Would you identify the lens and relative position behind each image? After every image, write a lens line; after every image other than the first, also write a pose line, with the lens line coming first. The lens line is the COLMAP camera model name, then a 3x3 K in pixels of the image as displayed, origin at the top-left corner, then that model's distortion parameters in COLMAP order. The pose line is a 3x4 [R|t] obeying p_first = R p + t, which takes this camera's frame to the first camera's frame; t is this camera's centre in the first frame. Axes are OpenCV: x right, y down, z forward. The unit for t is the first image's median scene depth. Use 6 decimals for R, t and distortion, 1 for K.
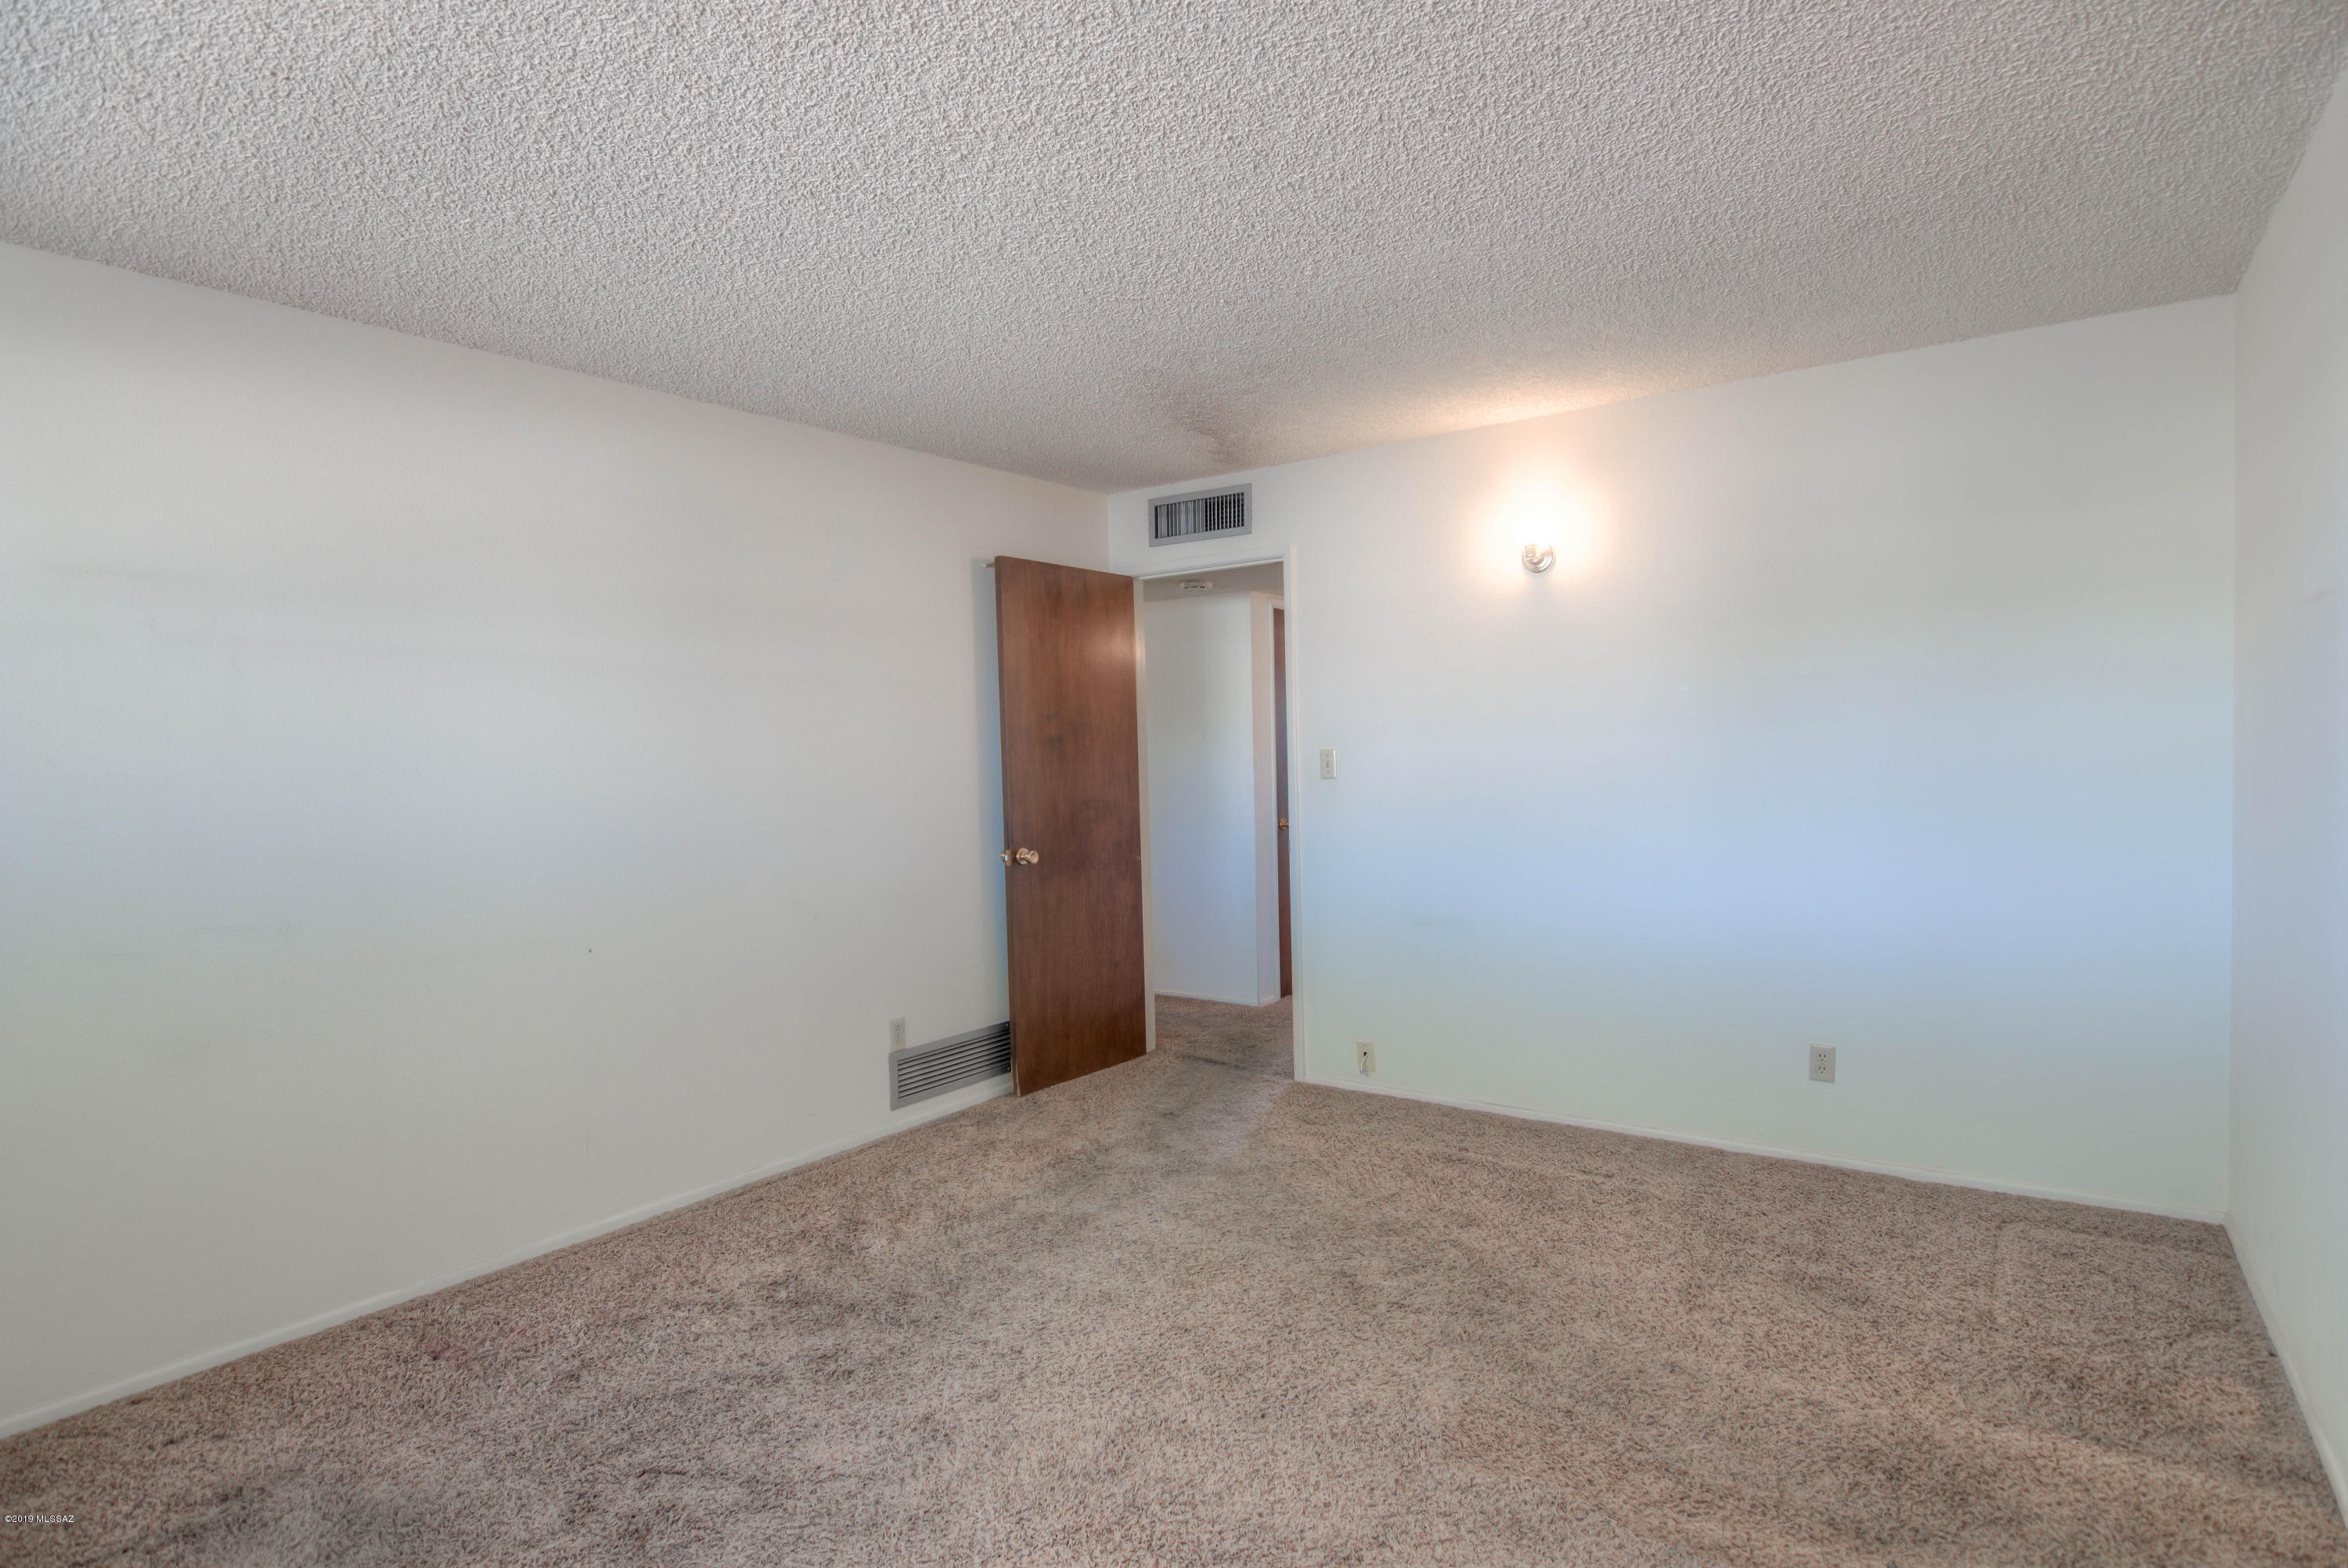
lens RADIAL K [[1282.8, 0, 1215.0], [0, 1282.8, 812.3], [0, 0, 1]] dist [0.000847, -0.013150]
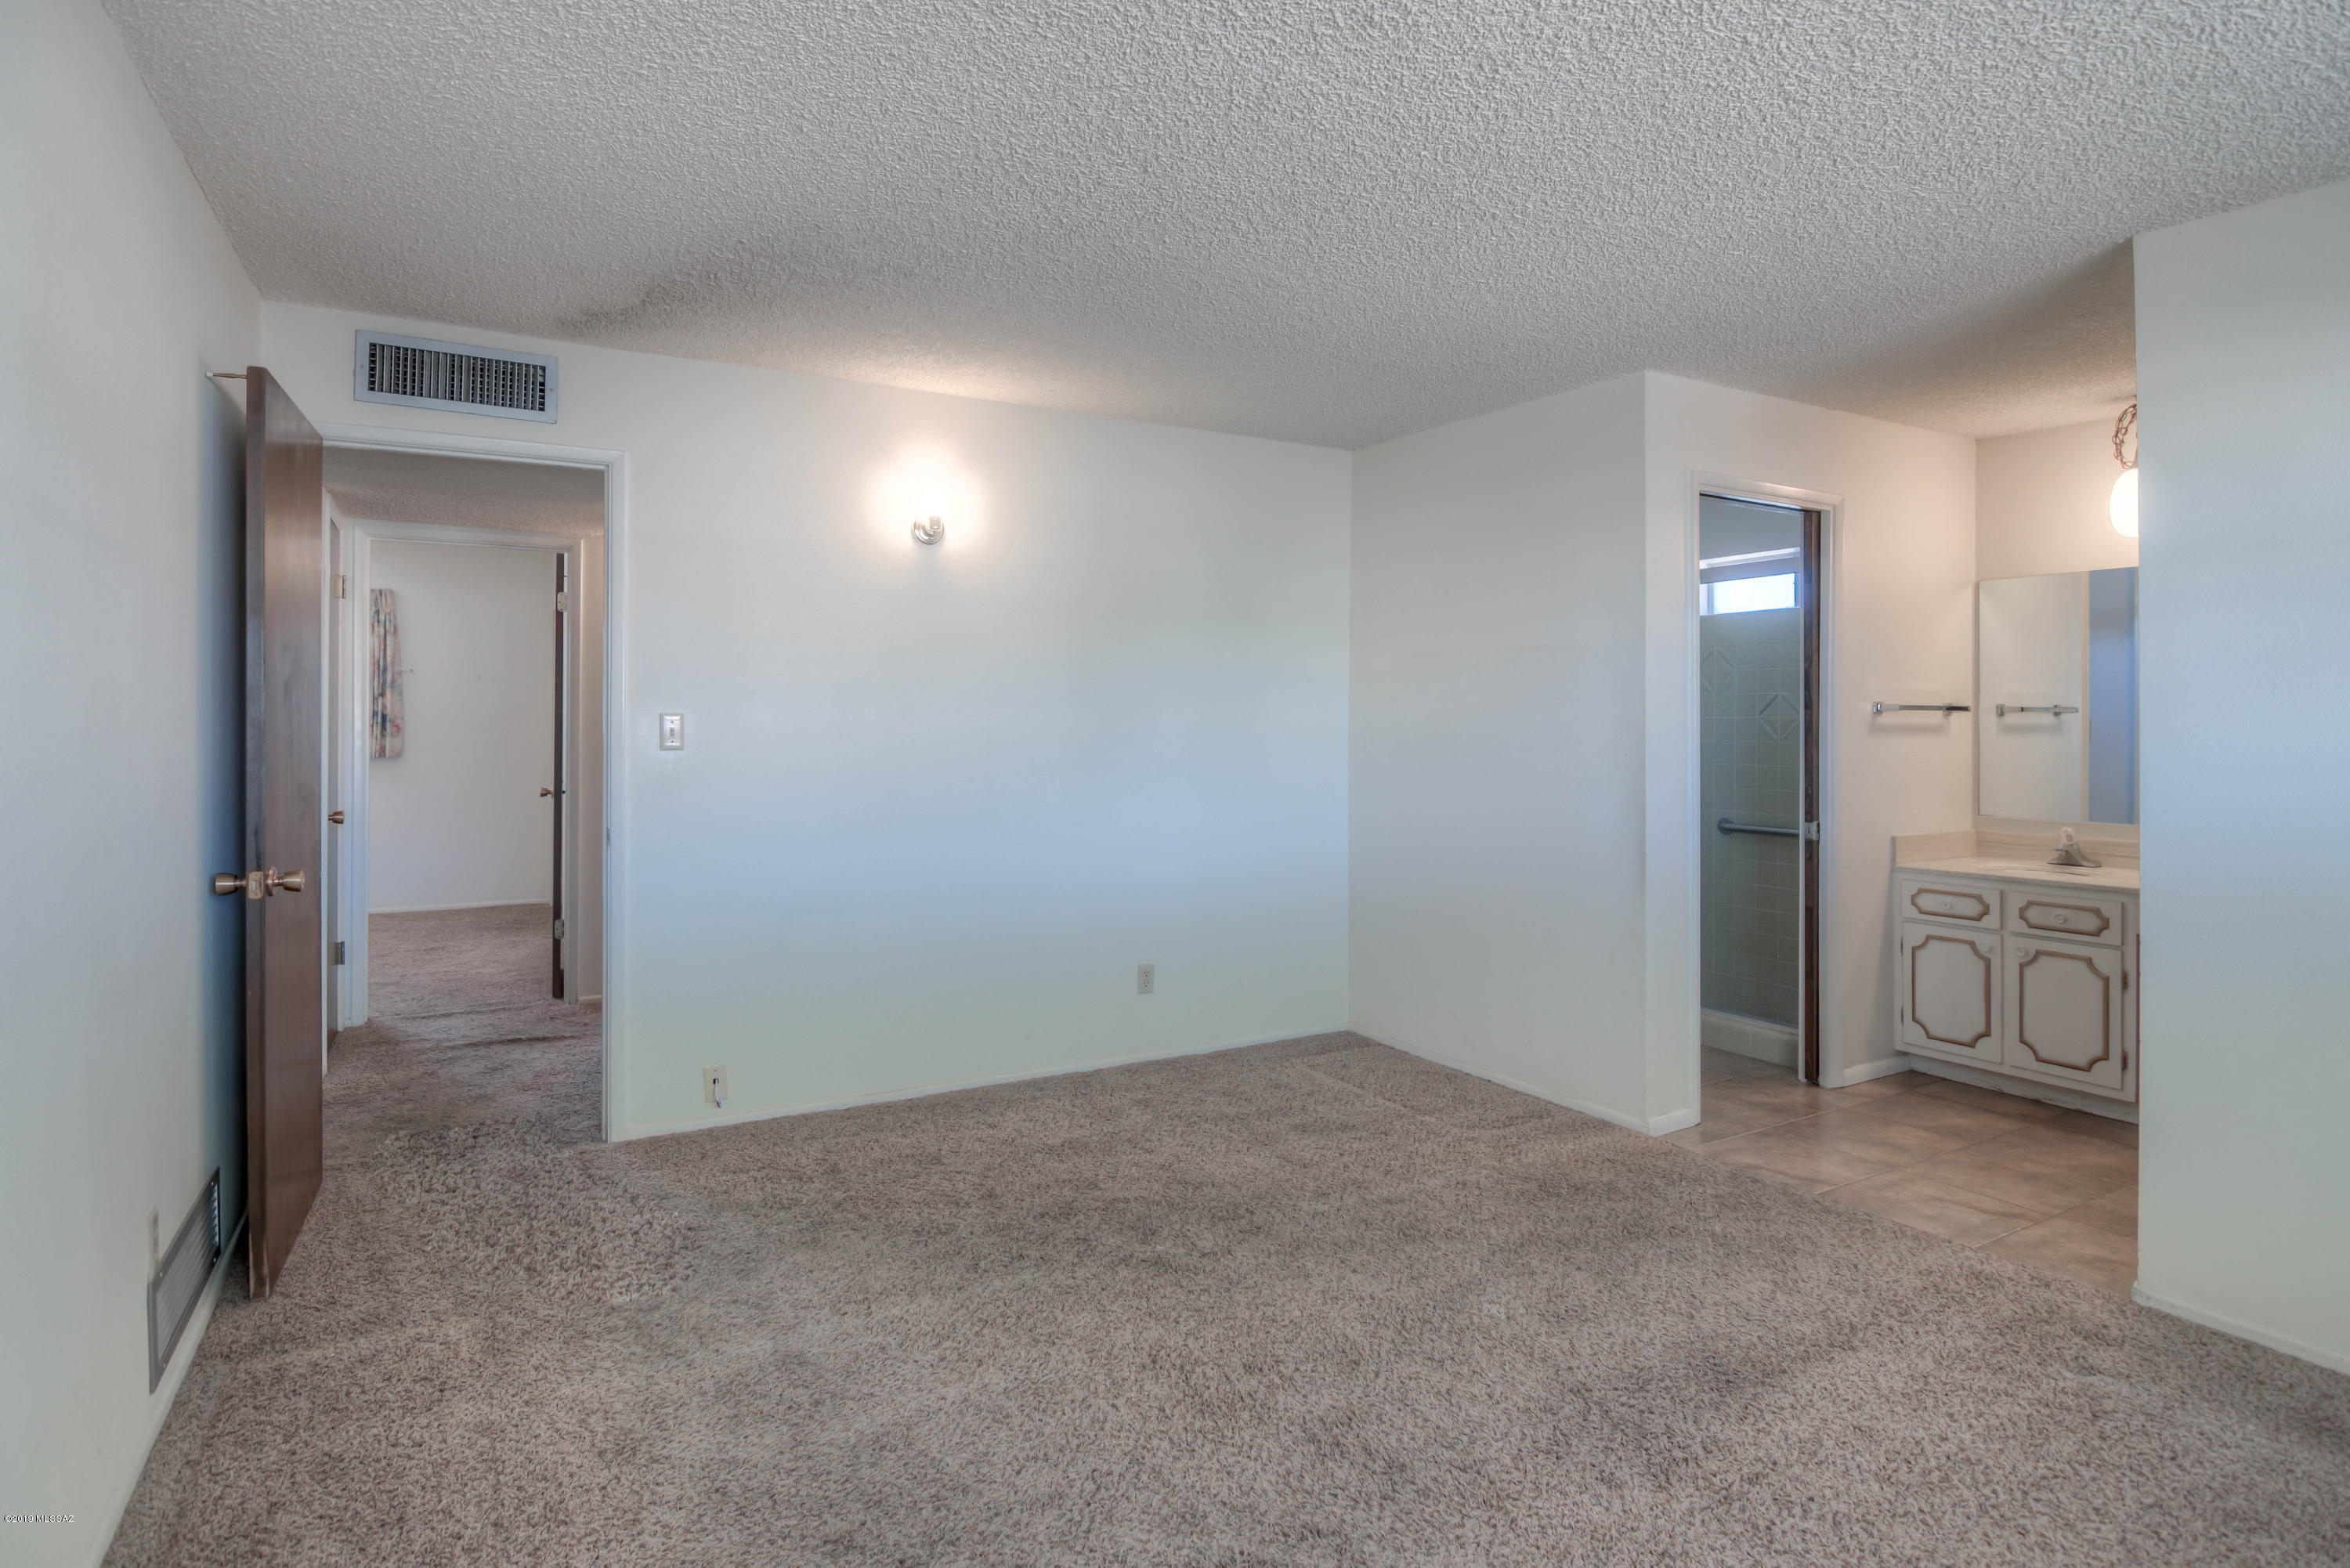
lens RADIAL K [[1241.6, 0, 1219.2], [0, 1241.6, 725.2], [0, 0, 1]] dist [-0.001751, -0.014796]
pose [[0.390629, 0.019899, 0.920333, -0.529772], [0.031091, 0.998911, -0.034794, -0.003821], [-0.920023, 0.042205, 0.389585, 0.400601]]
